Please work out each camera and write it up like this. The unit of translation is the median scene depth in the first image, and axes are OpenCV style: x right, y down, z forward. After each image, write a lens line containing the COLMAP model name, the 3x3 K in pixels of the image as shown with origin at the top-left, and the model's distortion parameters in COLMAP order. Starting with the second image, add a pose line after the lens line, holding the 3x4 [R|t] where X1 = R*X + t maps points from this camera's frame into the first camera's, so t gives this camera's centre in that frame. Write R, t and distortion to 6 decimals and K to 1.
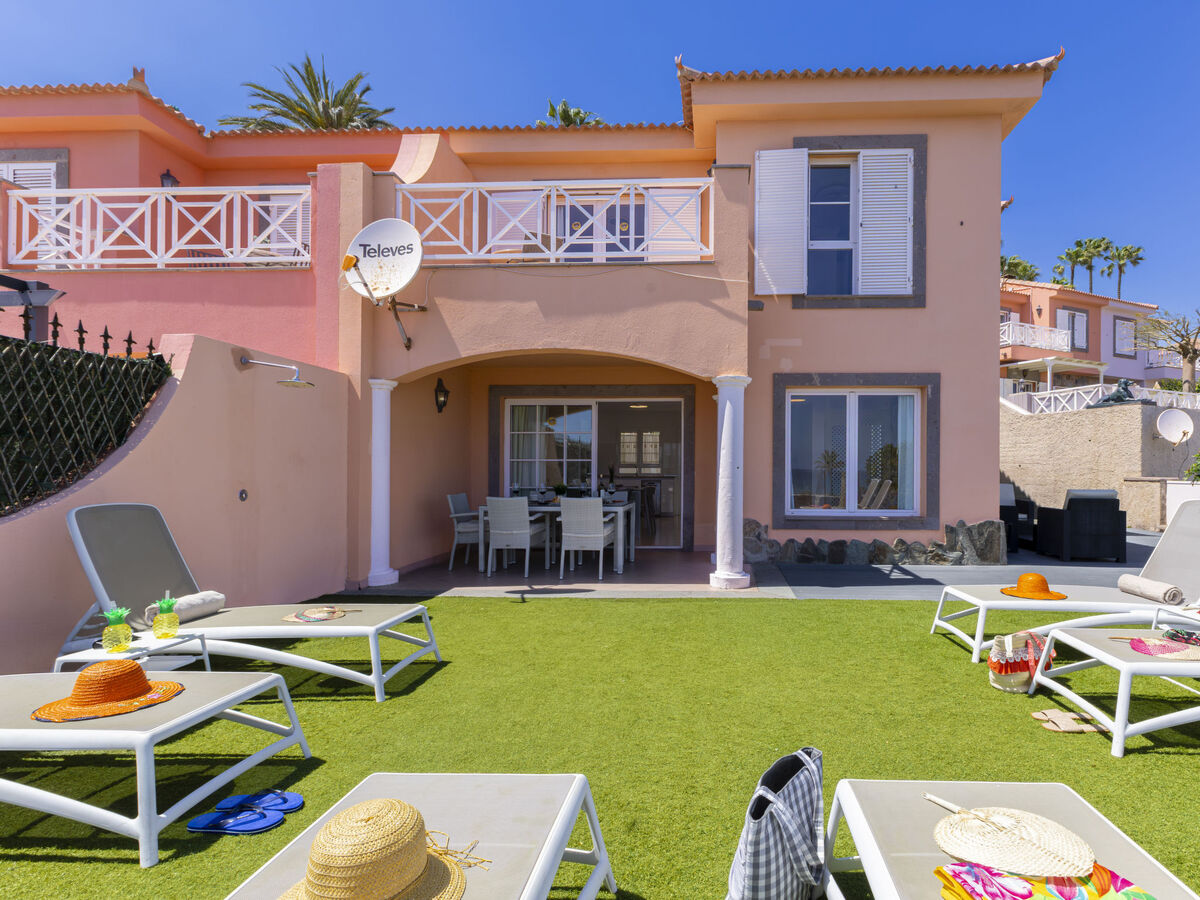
lens RADIAL K [[615.8, 0, 601.1], [0, 615.8, 461.8], [0, 0, 1]] dist [-0.003734, -0.000102]
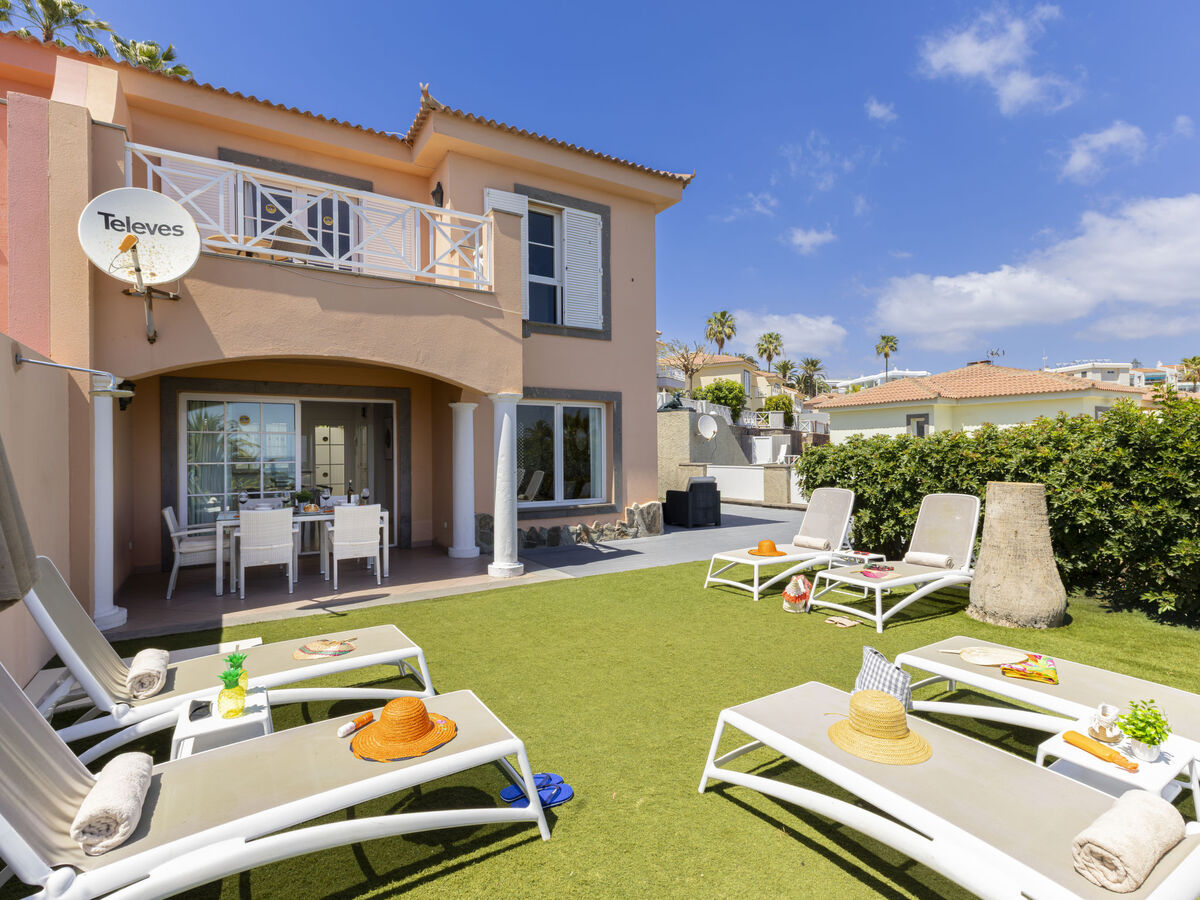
lens RADIAL K [[586.9, 0, 600.0], [0, 586.9, 450.0], [0, 0, 1]] dist [0.005415, -0.000071]
pose [[0.829133, -0.008683, 0.558985, -0.185078], [0.011634, 0.999931, -0.001725, -0.020110], [-0.558931, 0.007933, 0.829176, -0.007634]]
